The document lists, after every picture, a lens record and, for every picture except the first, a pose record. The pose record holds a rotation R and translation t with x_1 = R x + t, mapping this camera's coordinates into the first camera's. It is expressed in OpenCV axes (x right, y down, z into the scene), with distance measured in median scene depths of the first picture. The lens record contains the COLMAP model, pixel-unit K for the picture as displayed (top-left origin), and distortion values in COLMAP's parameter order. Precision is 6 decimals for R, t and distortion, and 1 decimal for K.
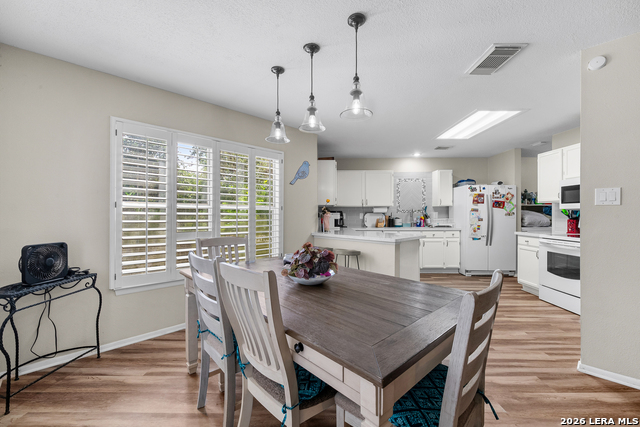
lens RADIAL K [[266.0, 0, 320.7], [0, 266.0, 213.7], [0, 0, 1]] dist [0.002368, -0.000252]
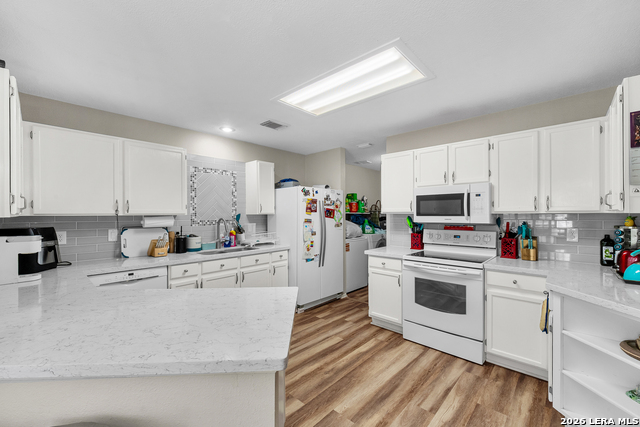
lens RADIAL K [[266.0, 0, 320.7], [0, 266.0, 213.7], [0, 0, 1]] dist [0.002368, -0.000252]
pose [[0.676269, -0.000430, 0.736654, 0.063621], [0.003427, 0.999991, -0.002563, -0.031555], [-0.736647, 0.004258, 0.676265, 0.479926]]
